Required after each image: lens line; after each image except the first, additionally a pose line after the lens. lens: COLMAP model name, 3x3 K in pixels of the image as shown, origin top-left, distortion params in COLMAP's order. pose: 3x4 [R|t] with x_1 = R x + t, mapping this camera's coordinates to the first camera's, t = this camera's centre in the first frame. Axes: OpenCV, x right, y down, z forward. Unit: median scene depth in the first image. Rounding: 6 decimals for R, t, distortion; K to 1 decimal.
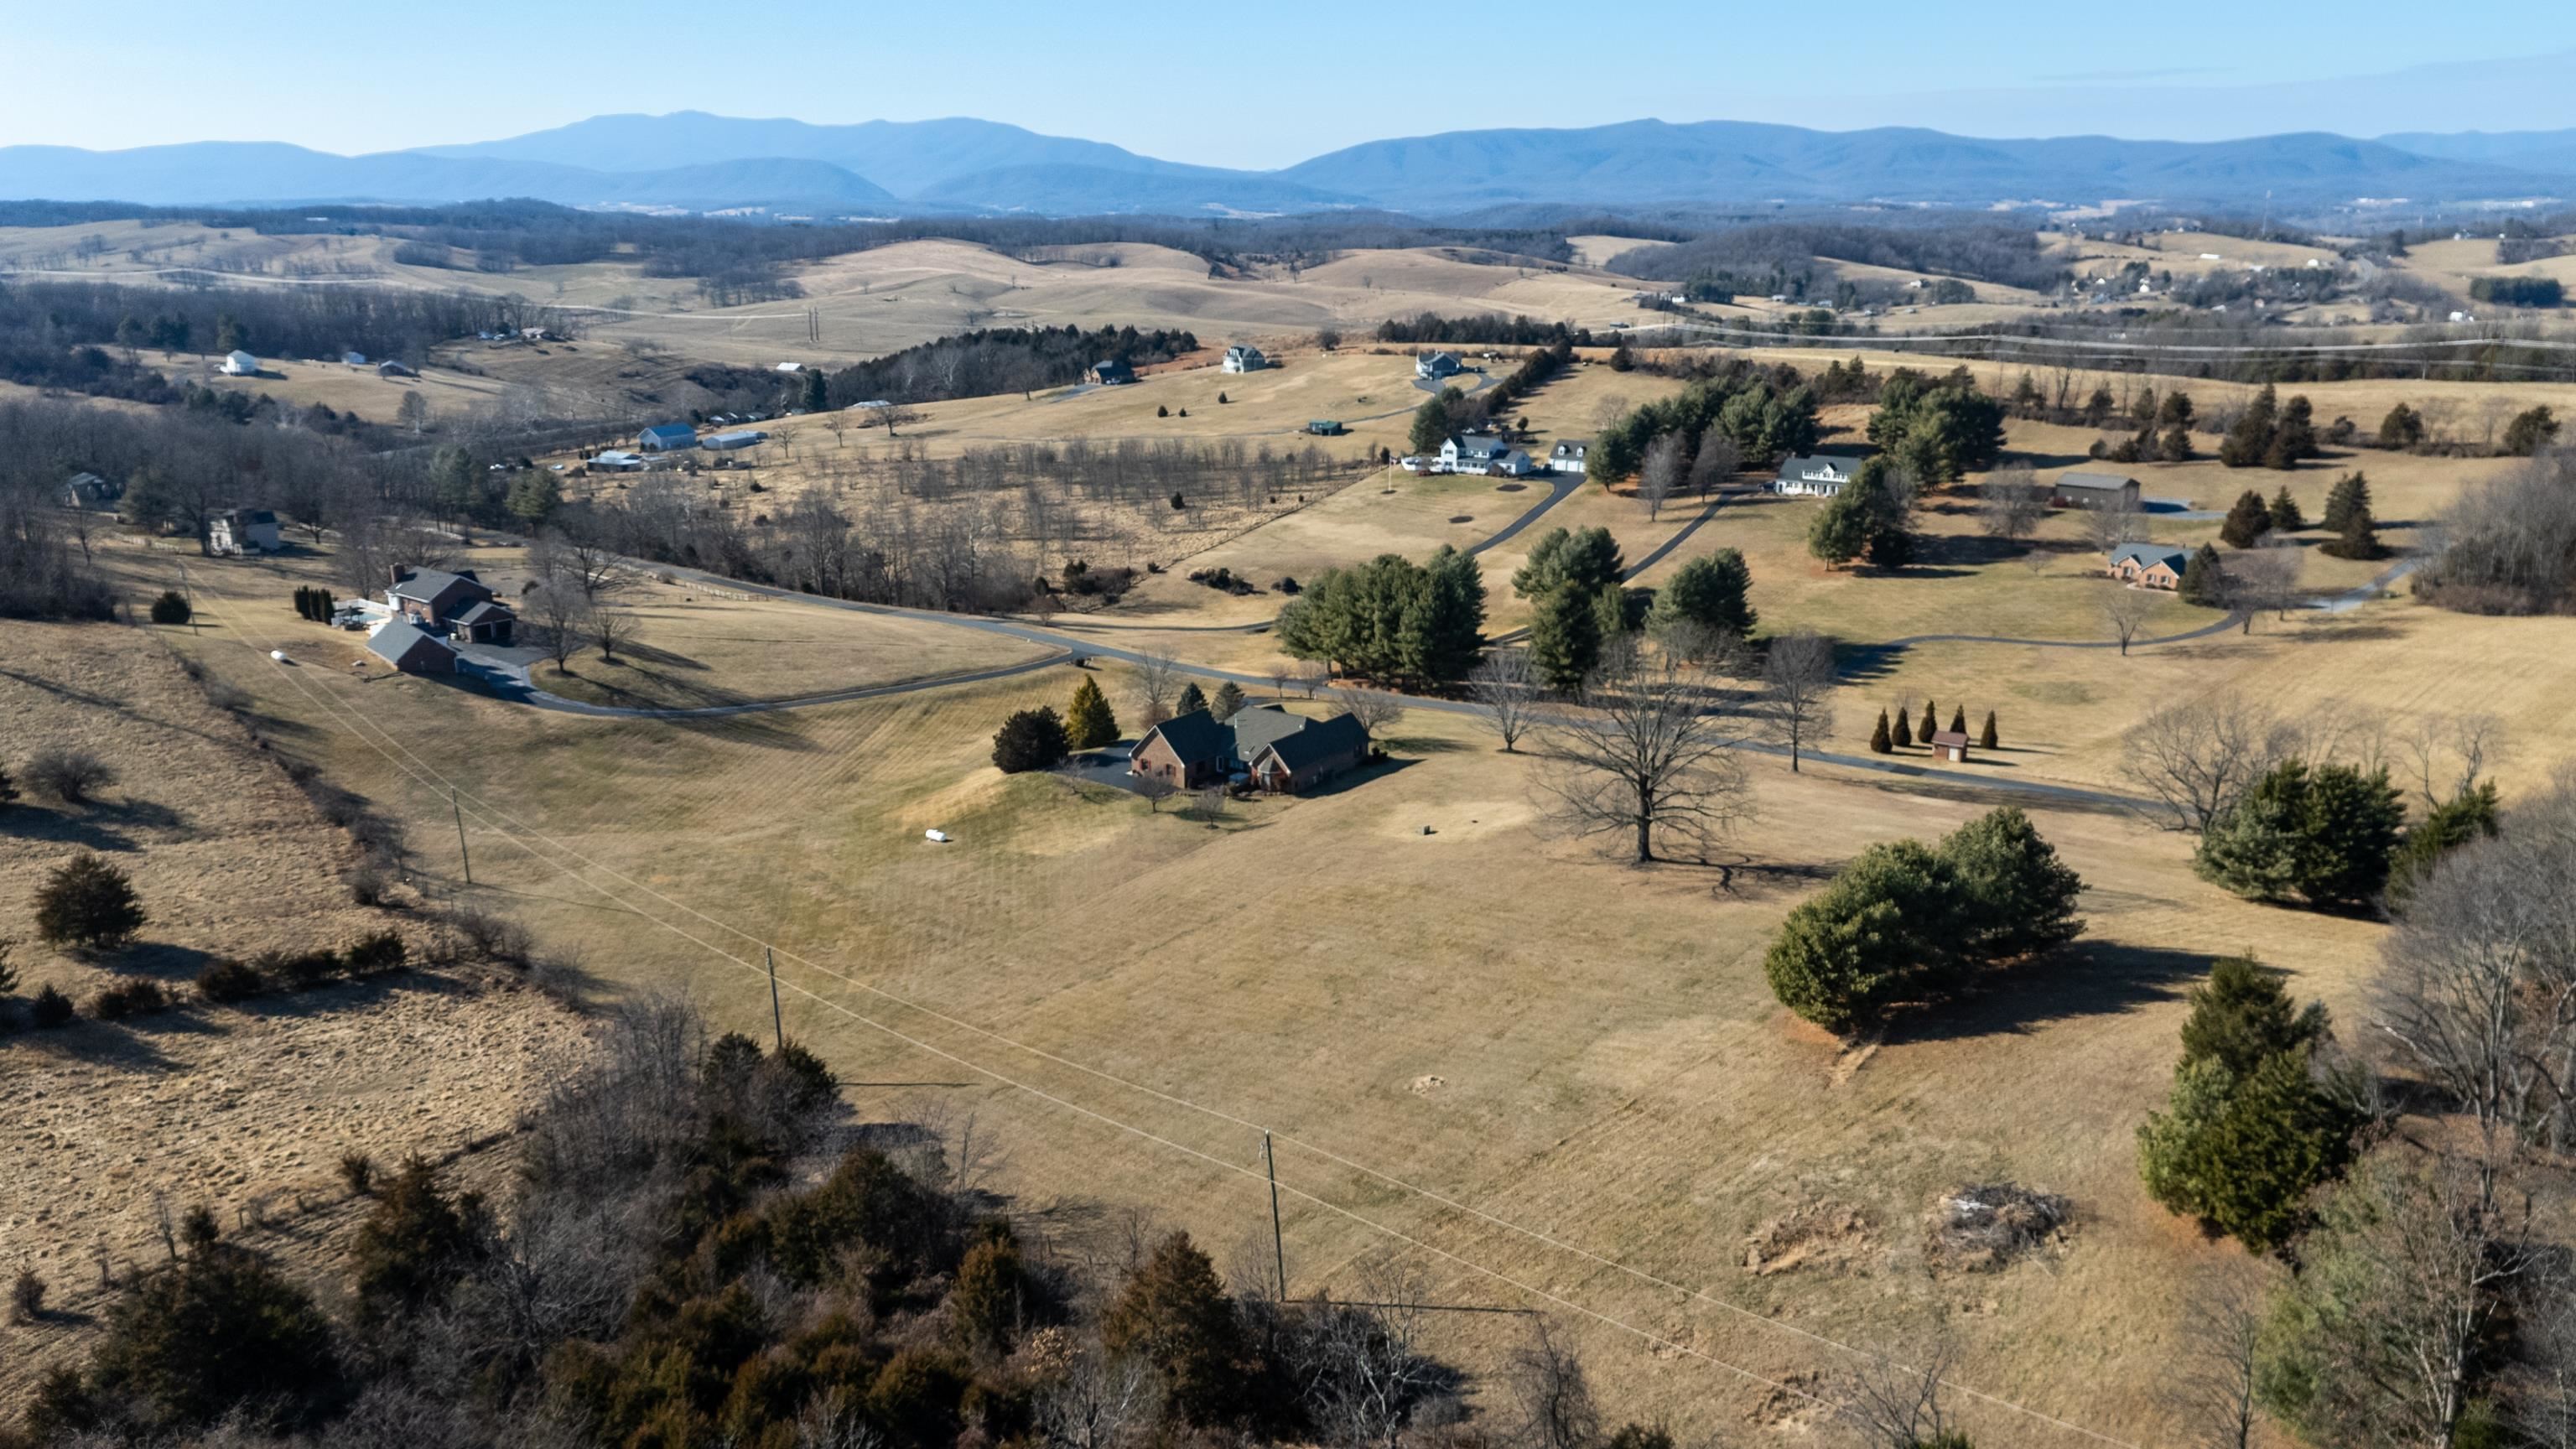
lens RADIAL K [[1874.9, 0, 1291.1], [0, 1874.9, 726.5], [0, 0, 1]] dist [0.086735, -0.100808]
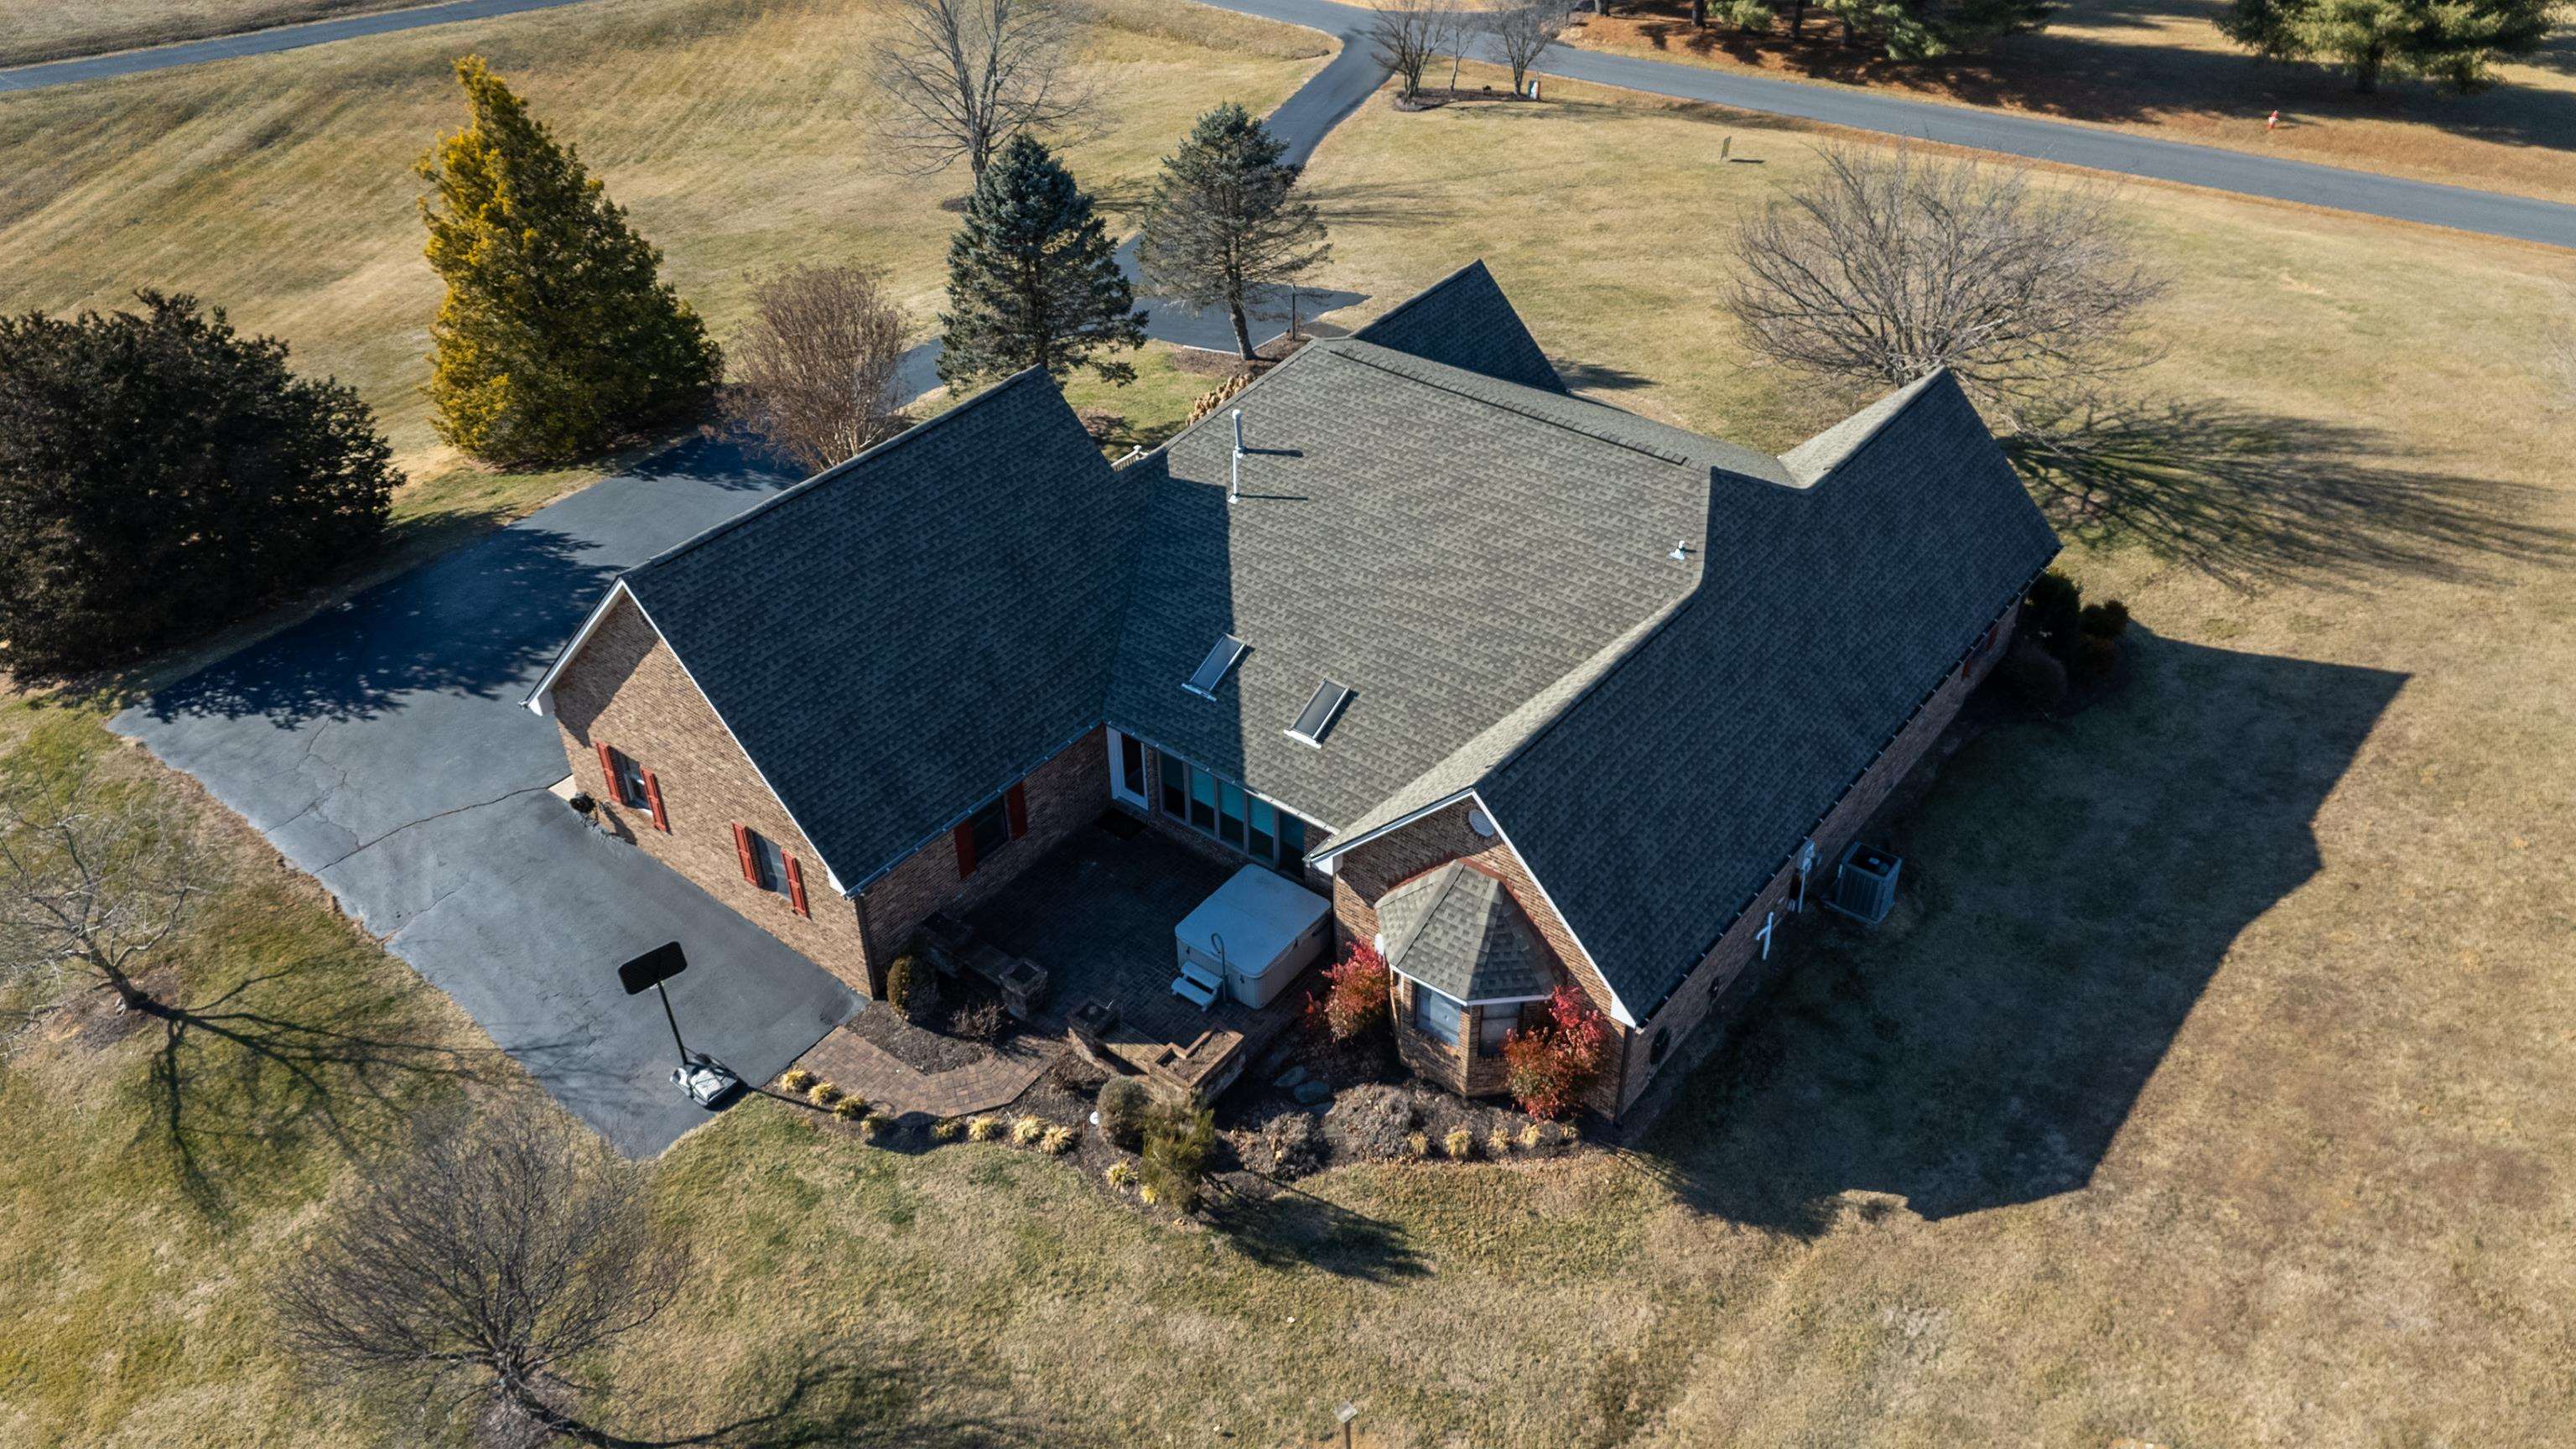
lens RADIAL K [[1874.9, 0, 1291.1], [0, 1874.9, 726.5], [0, 0, 1]] dist [0.086735, -0.100808]
pose [[0.999371, 0.015617, -0.031826, -0.009317], [-0.003505, 0.936871, 0.349659, -0.017808], [0.035277, -0.349327, 0.936336, 0.404606]]
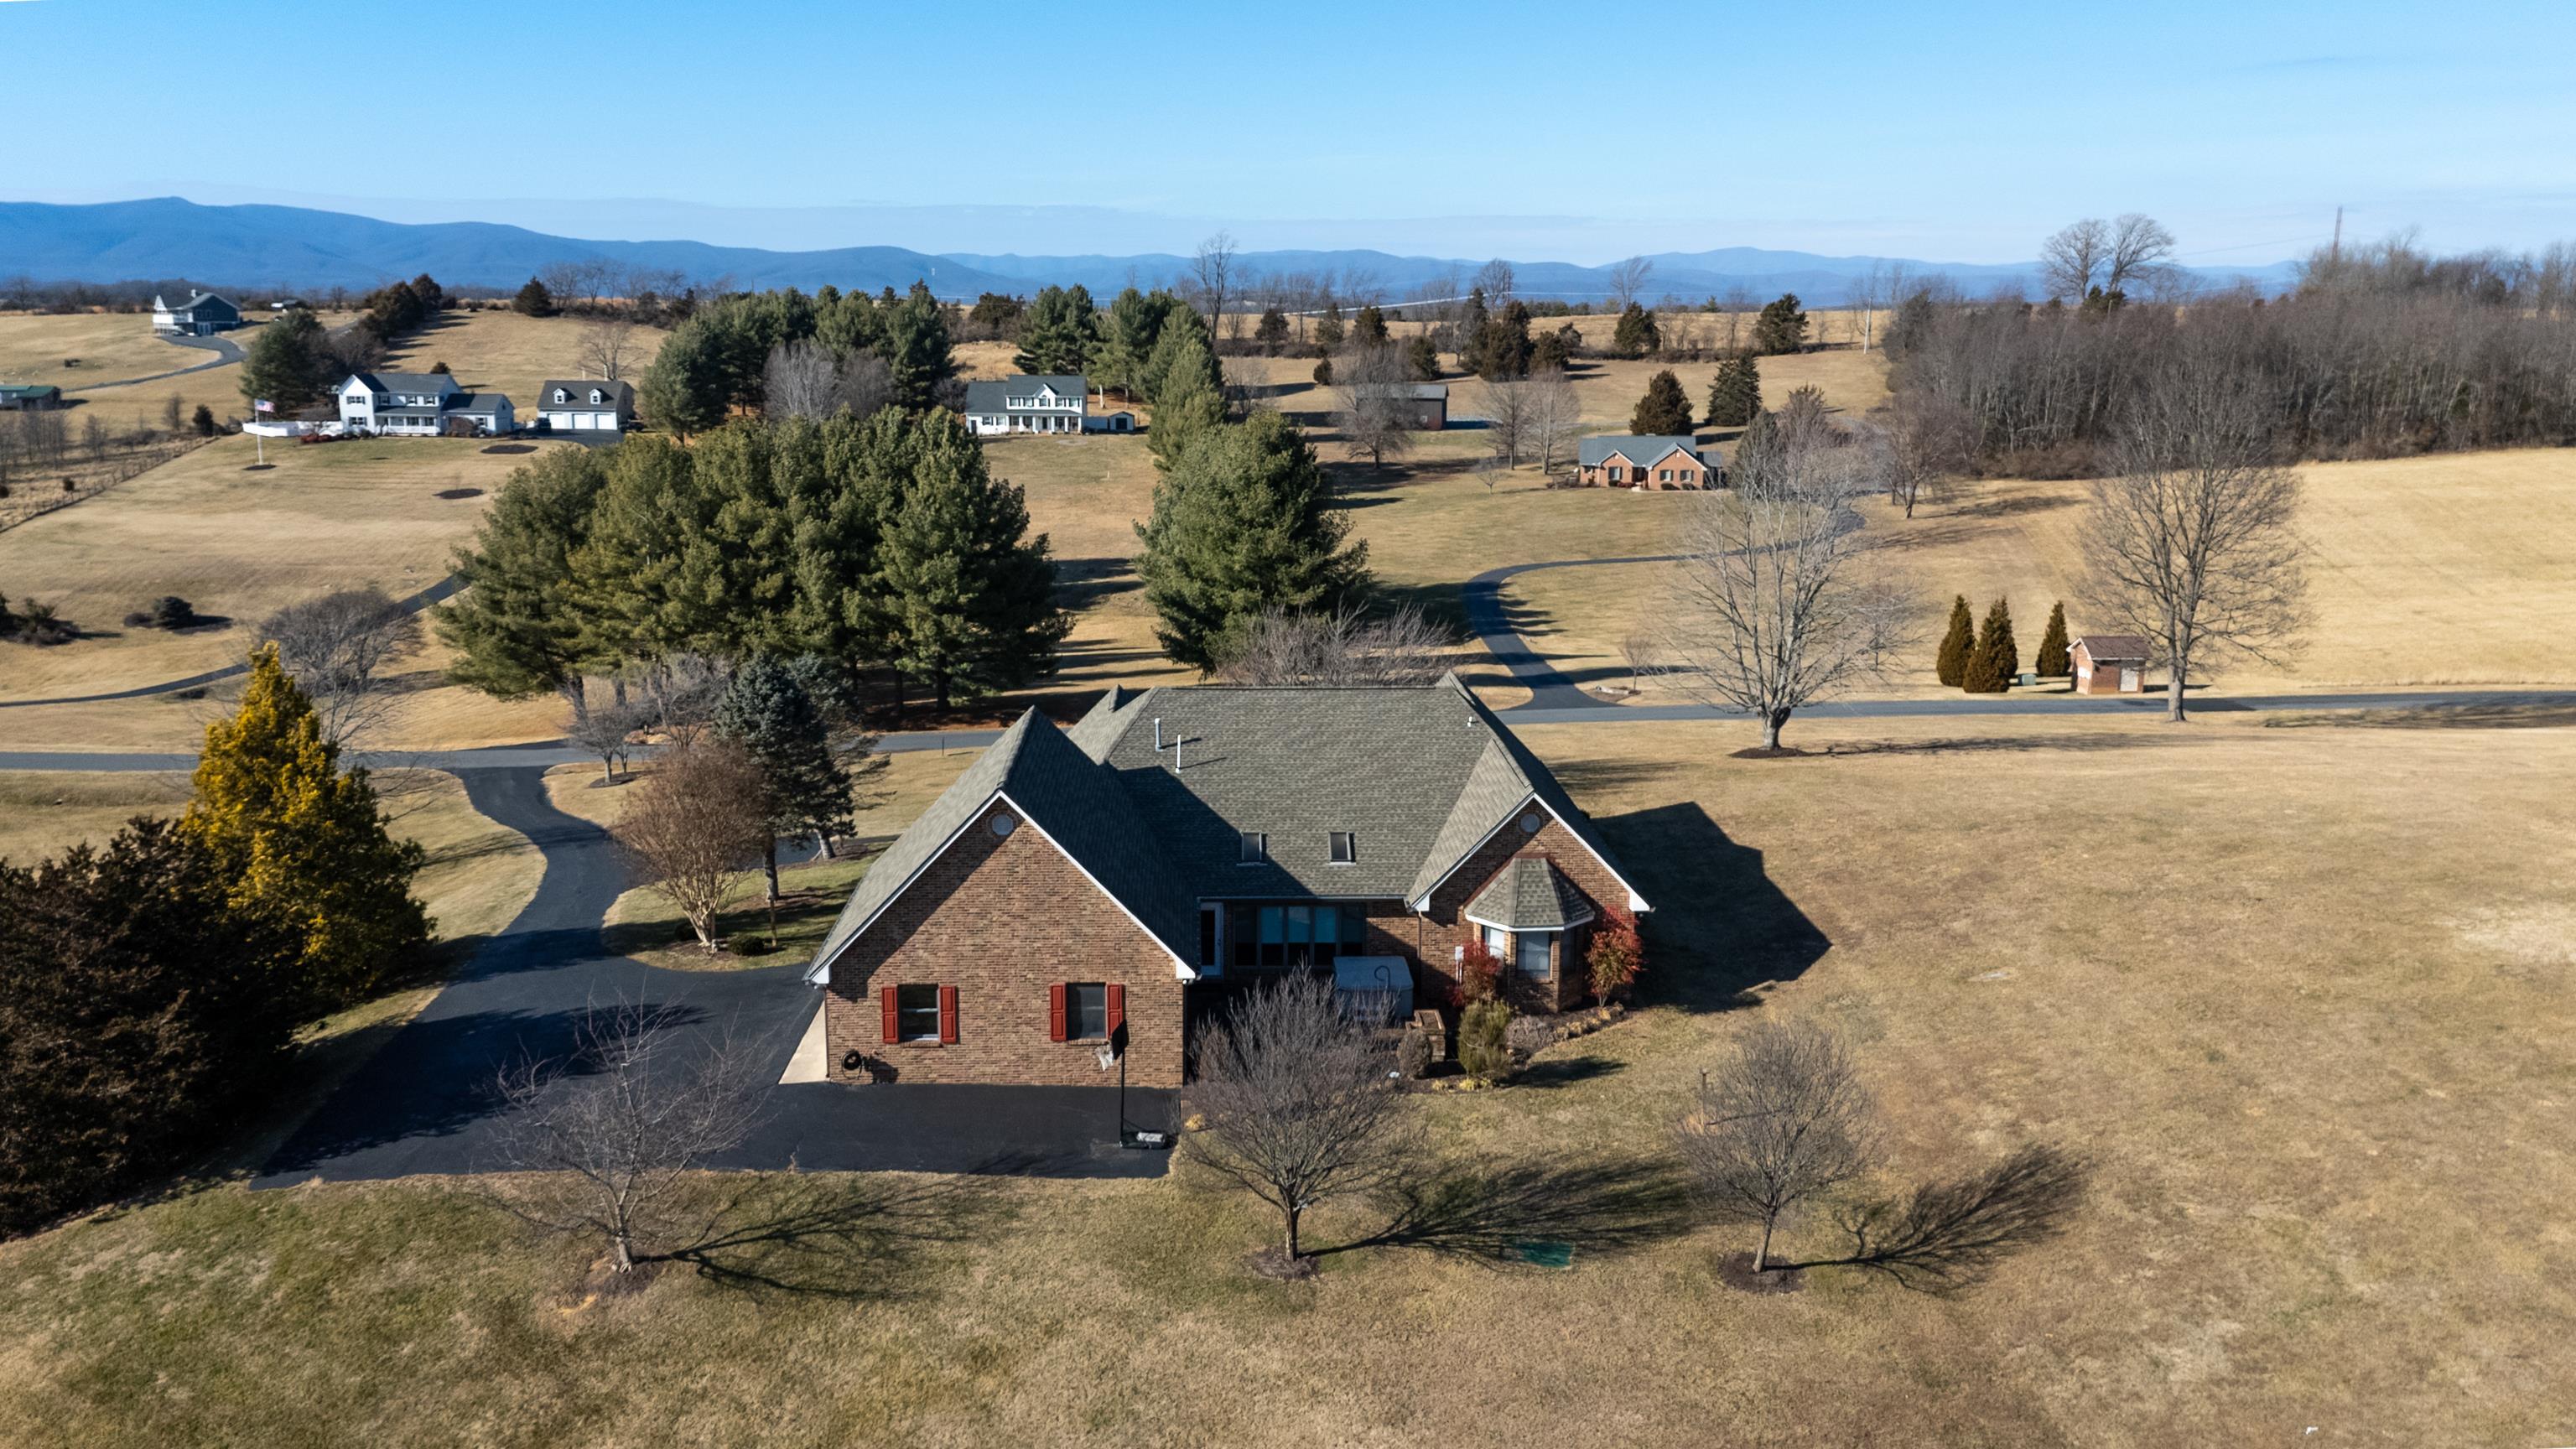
lens RADIAL K [[1996.6, 0, 1288.0], [0, 1996.6, 724.5], [0, 0, 1]] dist [0.085530, -0.099902]
pose [[0.782349, -0.114041, 0.612310, -0.080151], [0.155080, 0.987800, -0.014171, 0.000049], [-0.603224, 0.106044, 0.790490, 0.382157]]
